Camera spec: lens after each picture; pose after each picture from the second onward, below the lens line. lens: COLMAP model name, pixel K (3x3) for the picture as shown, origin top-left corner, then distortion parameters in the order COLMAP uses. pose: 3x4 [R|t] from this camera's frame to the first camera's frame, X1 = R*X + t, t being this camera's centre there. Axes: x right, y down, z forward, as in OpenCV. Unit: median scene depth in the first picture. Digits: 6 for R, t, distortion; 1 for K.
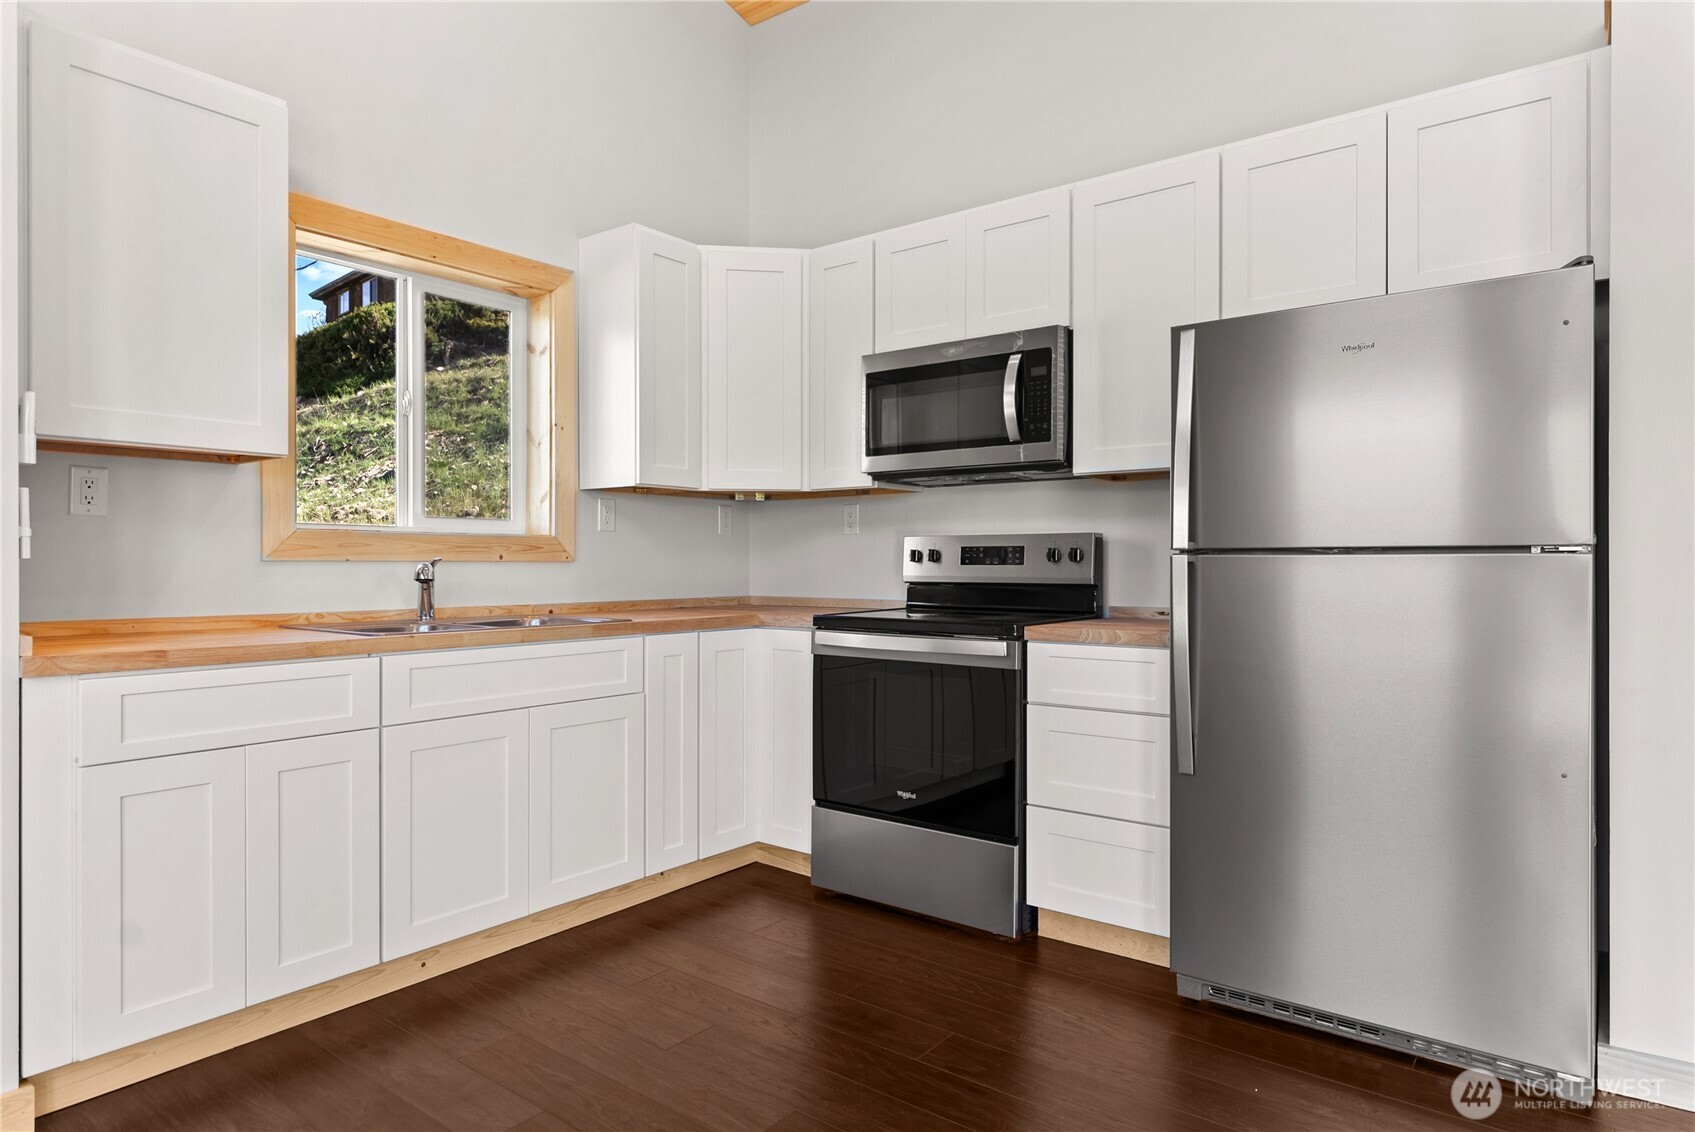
lens RADIAL K [[988.1, 0, 826.3], [0, 988.1, 562.6], [0, 0, 1]] dist [0.006130, 0.000653]
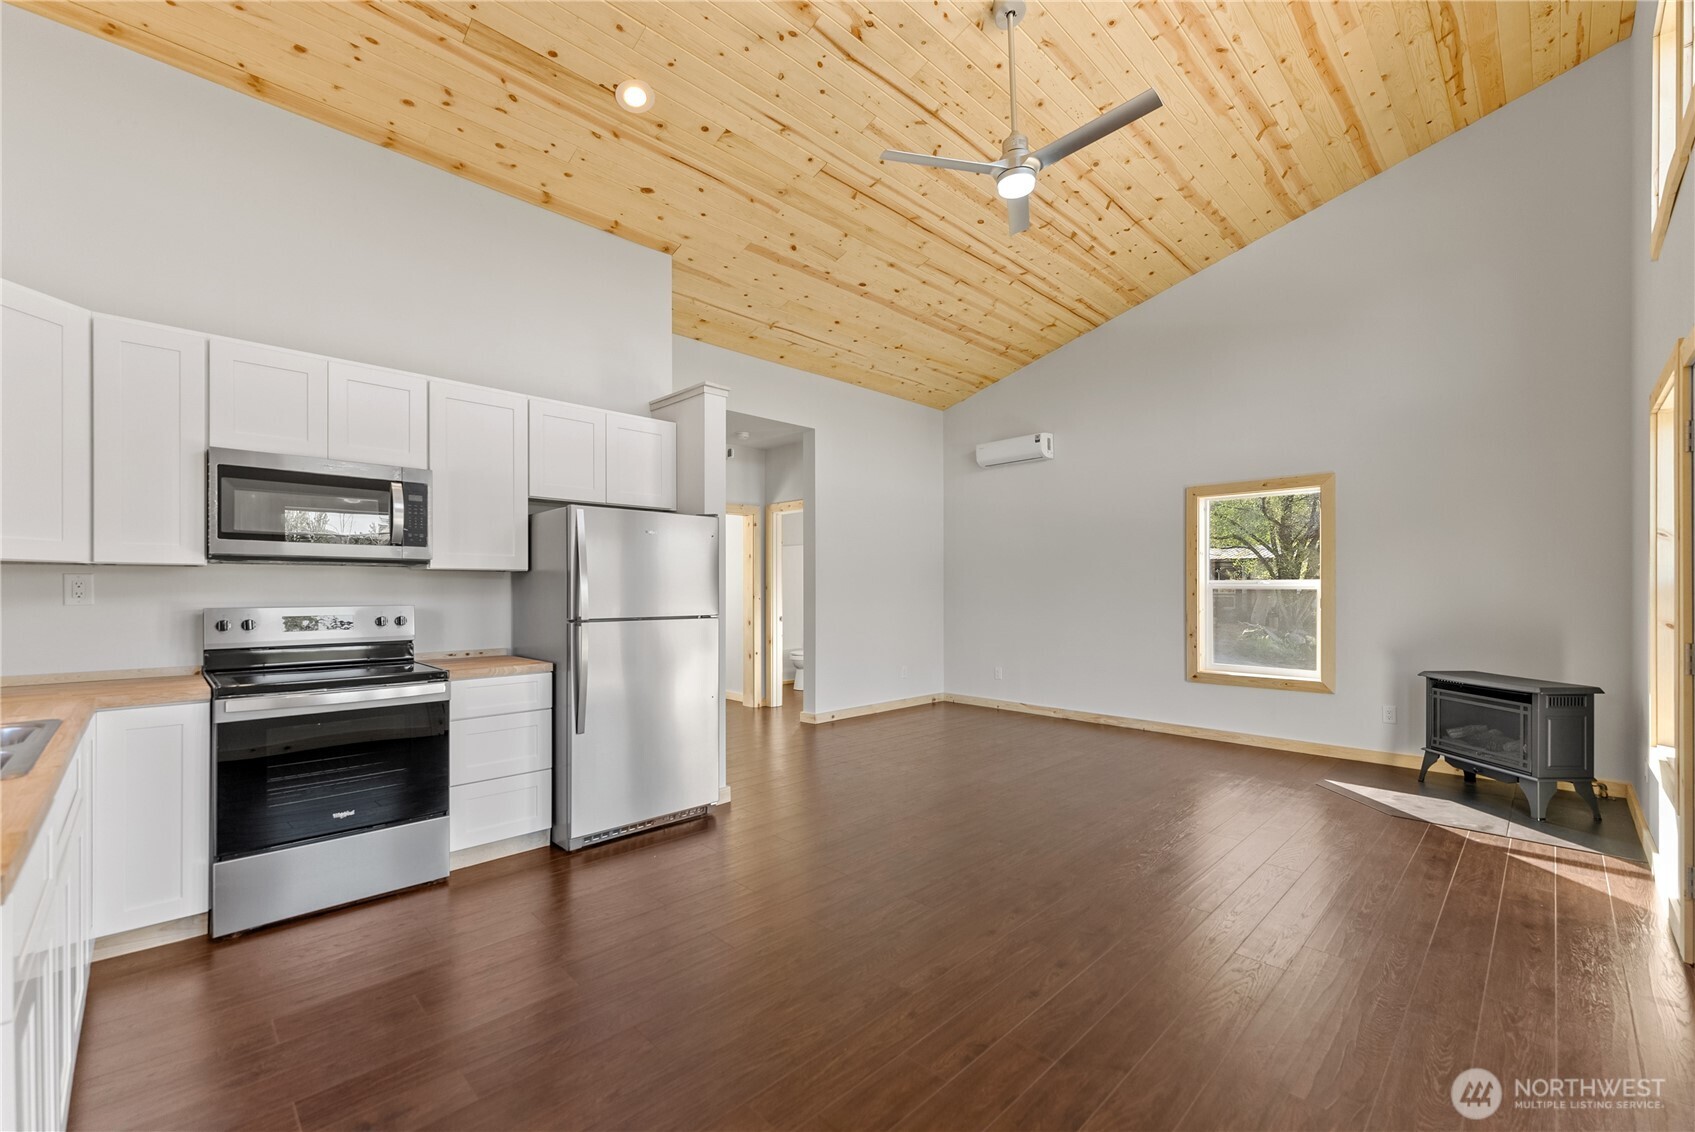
lens RADIAL K [[694.9, 0, 856.5], [0, 694.9, 588.3], [0, 0, 1]] dist [0.002154, 0.000161]
pose [[0.113376, 0.002180, 0.993550, -0.689736], [0.000803, 0.999997, -0.002285, -0.052662], [-0.993552, 0.001057, 0.113374, 0.215729]]
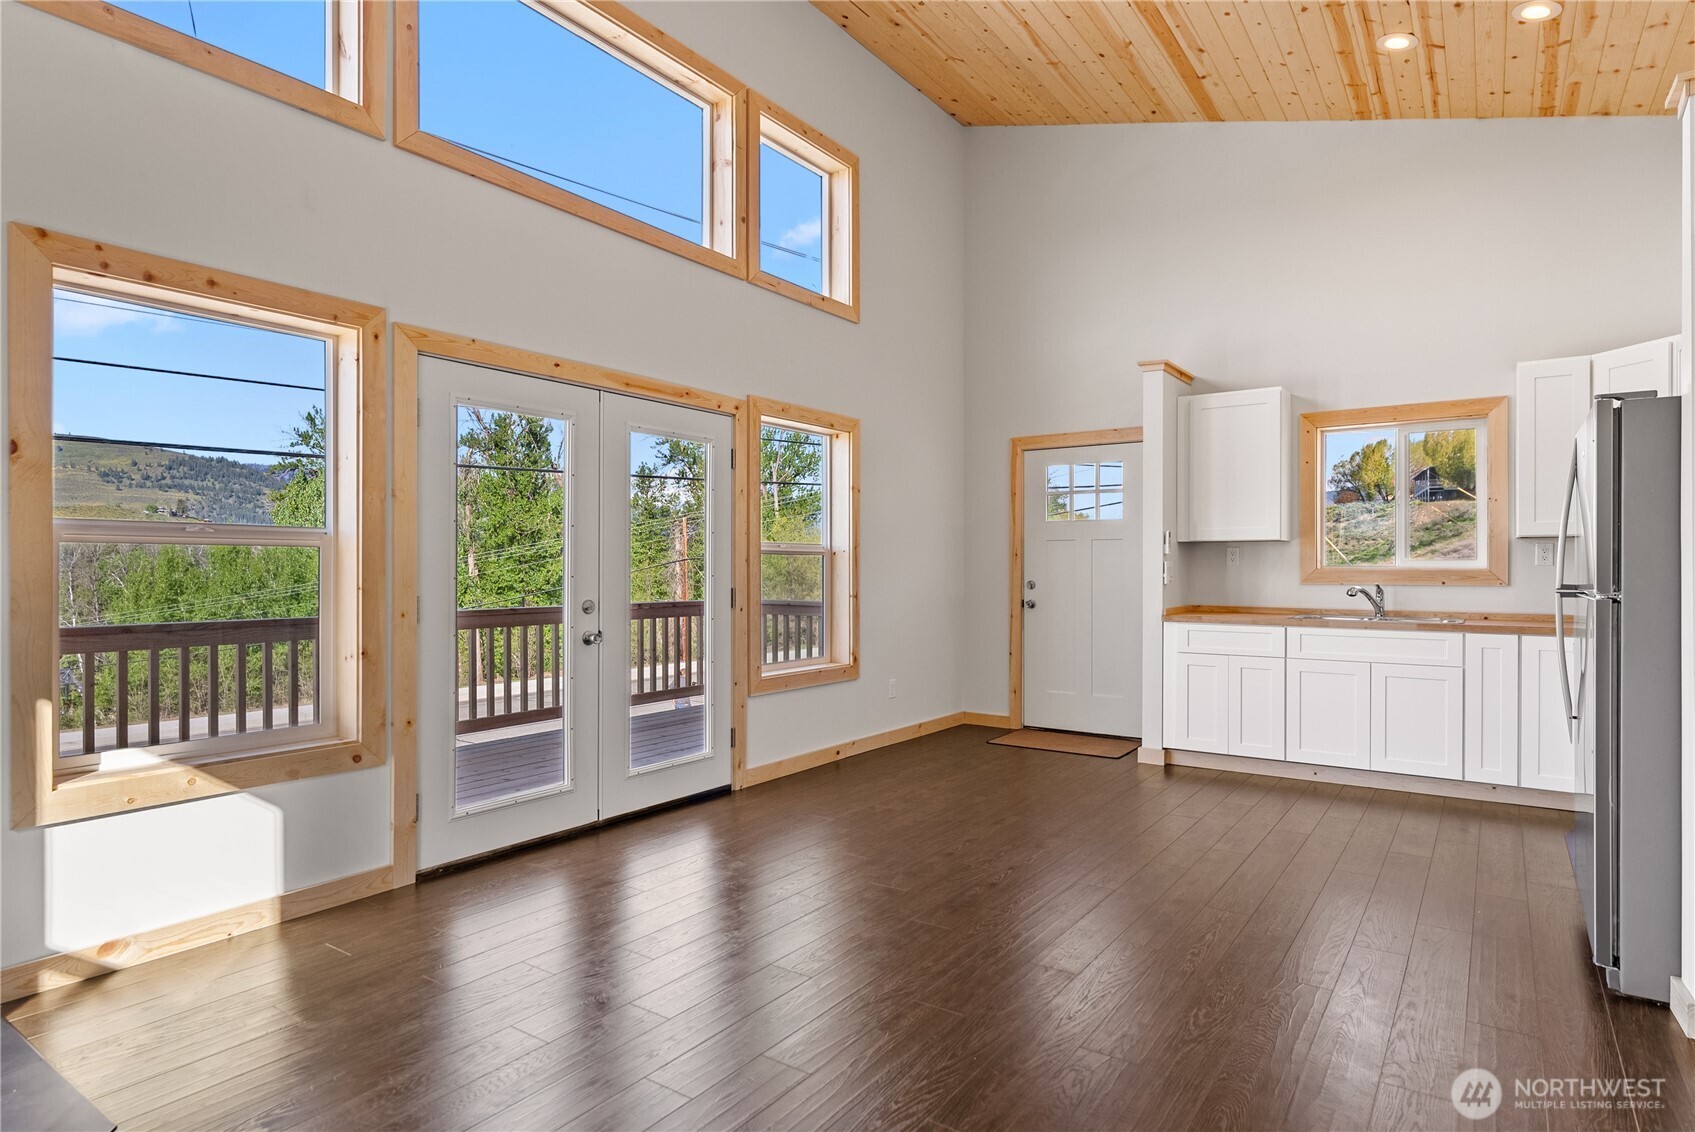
lens RADIAL K [[944.2, 0, 847.5], [0, 944.2, 566.0], [0, 0, 1]] dist [0.000788, -0.001318]
pose [[0.068335, -0.000986, -0.997662, 1.221033], [-0.001474, 0.999998, -0.001089, -0.032093], [0.997661, 0.001545, 0.068334, -0.121095]]
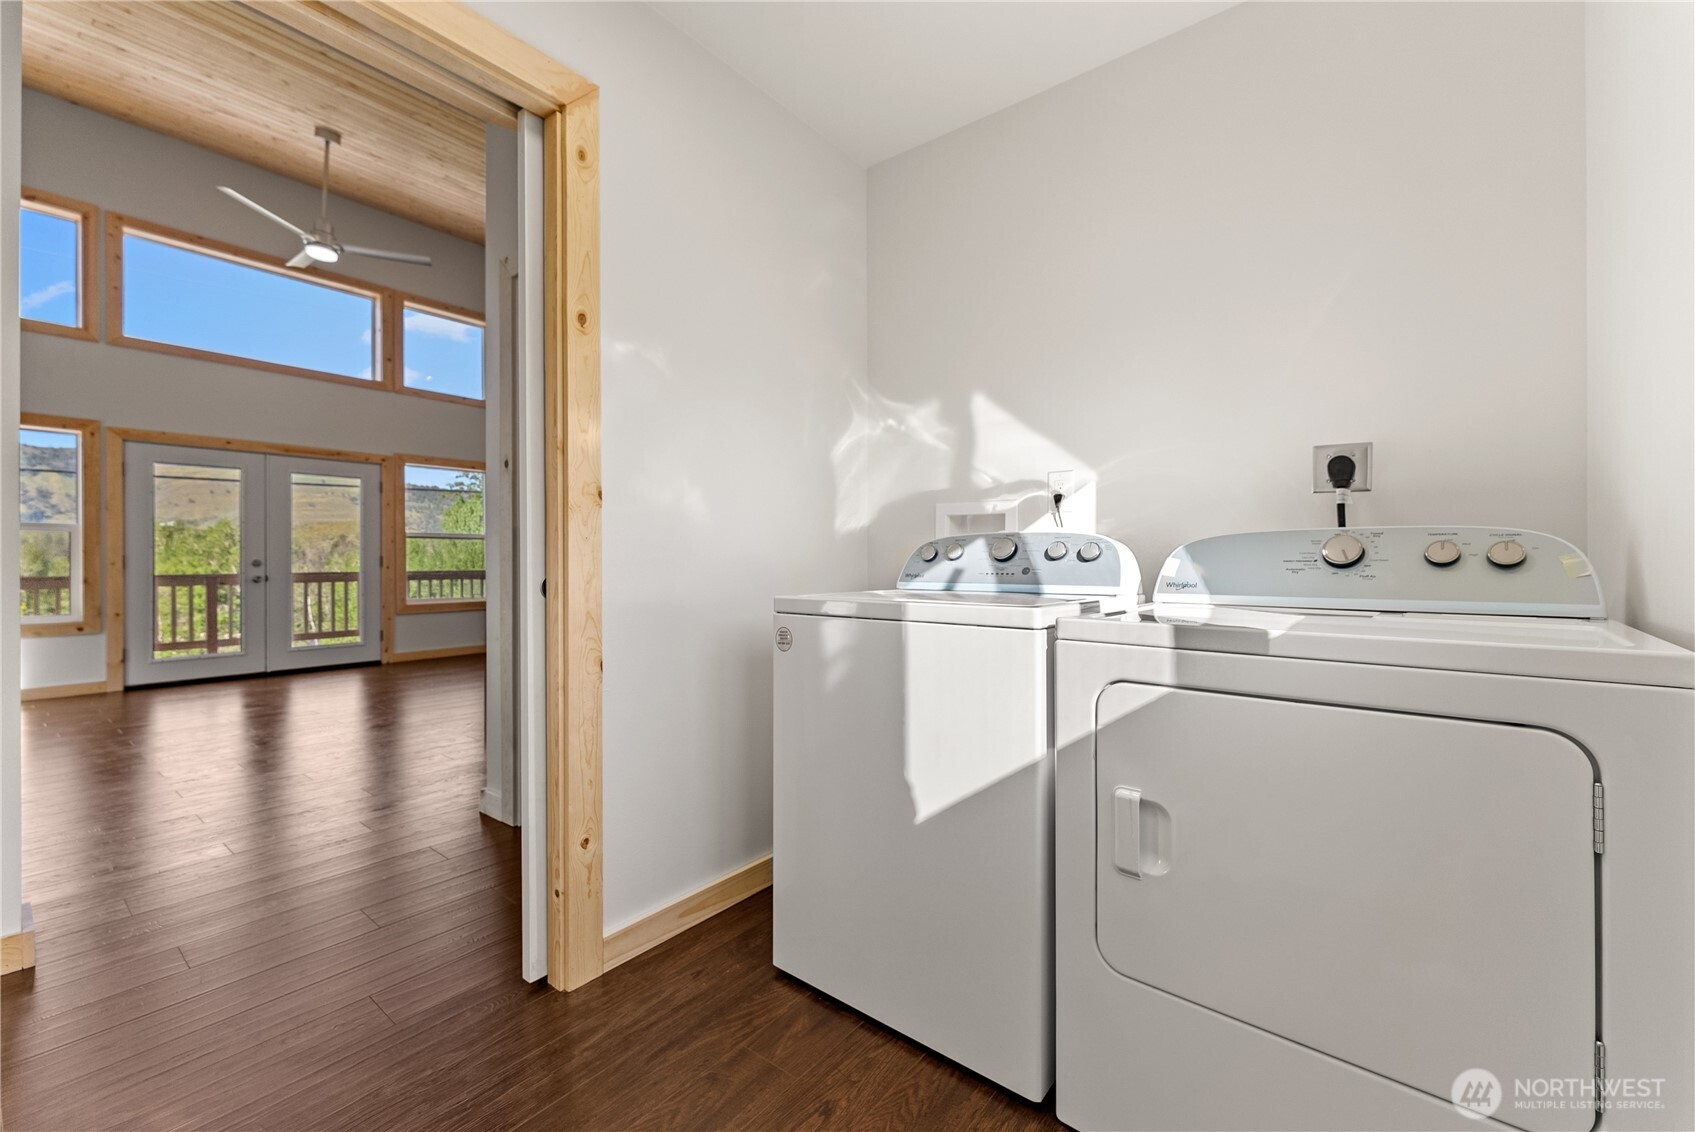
lens RADIAL K [[686.7, 0, 846.5], [0, 686.7, 563.8], [0, 0, 1]] dist [0.001448, 0.000142]
pose [[0.005883, 0.004800, -0.999971, 1.784002], [0.002559, 0.999985, 0.004815, 0.018995], [0.999979, -0.002587, 0.005870, 1.199773]]
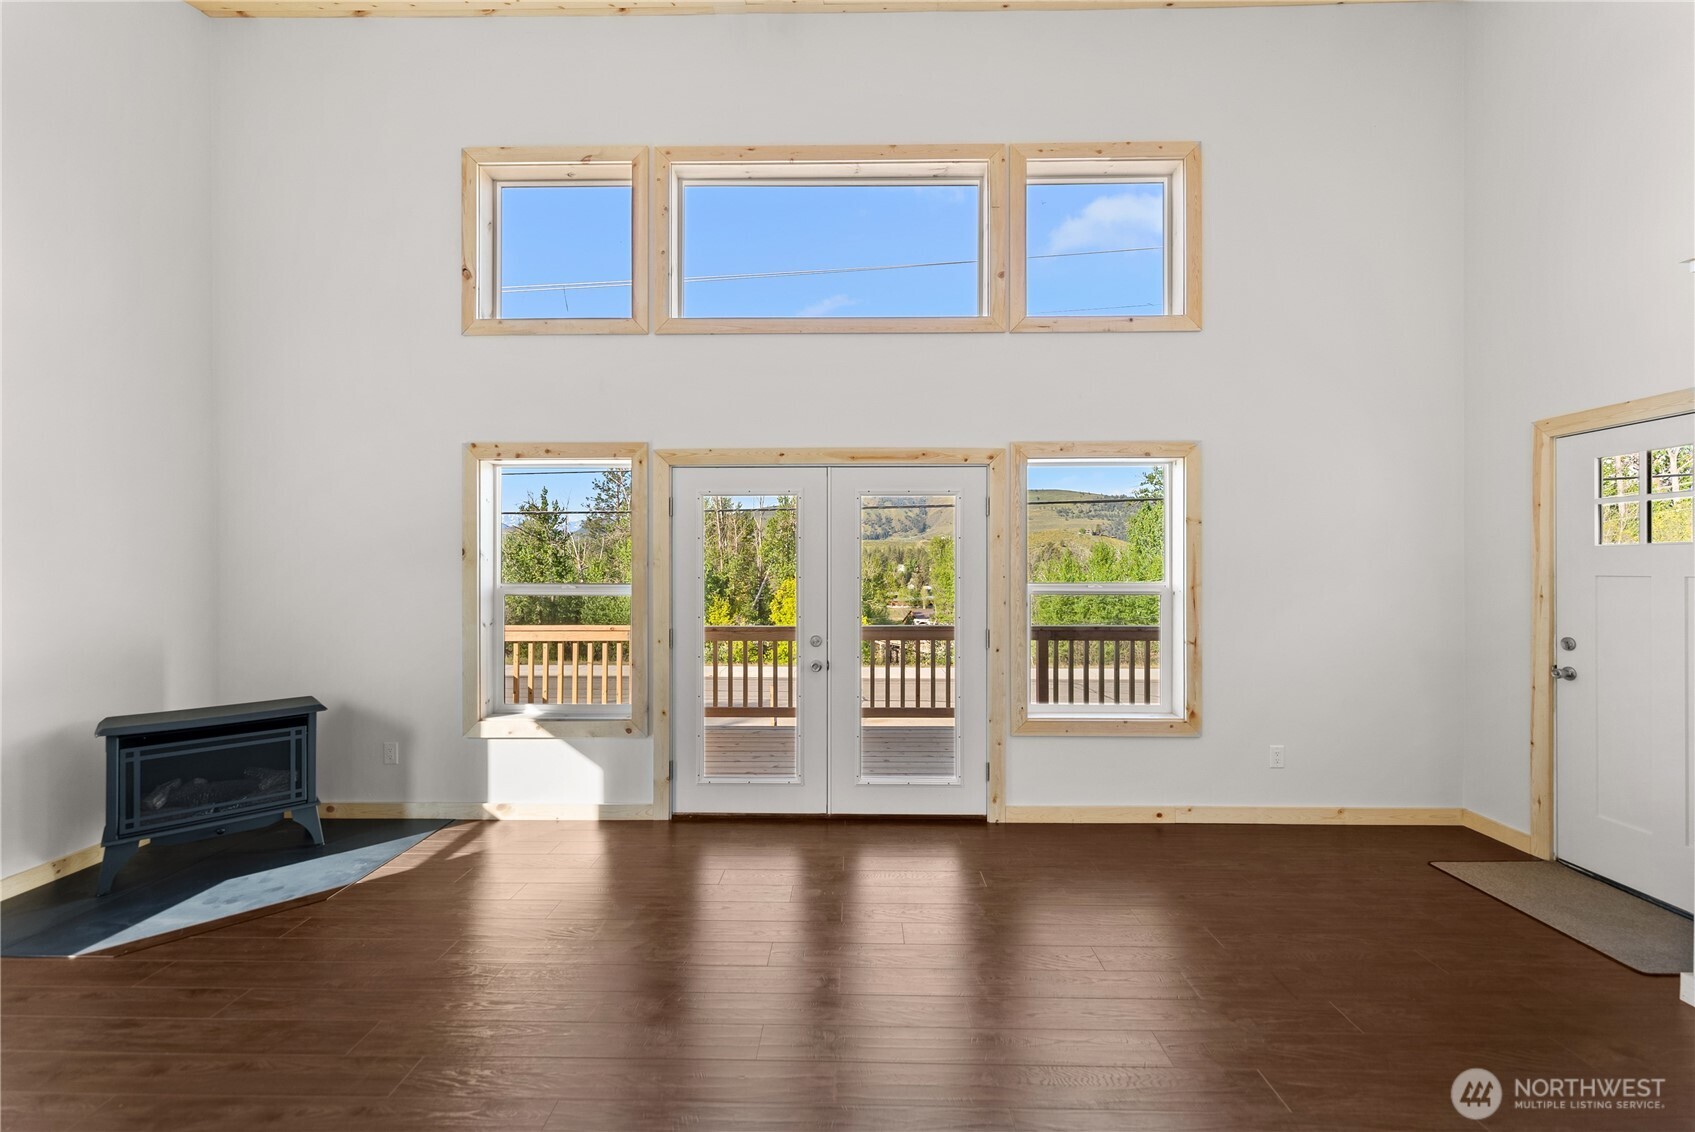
lens RADIAL K [[686.7, 0, 846.5], [0, 686.7, 563.8], [0, 0, 1]] dist [0.001448, 0.000142]
pose [[-0.794370, -0.000491, -0.607435, 0.585694], [0.001394, 0.999996, -0.002631, -0.106332], [0.607433, -0.002937, -0.794365, 0.579366]]
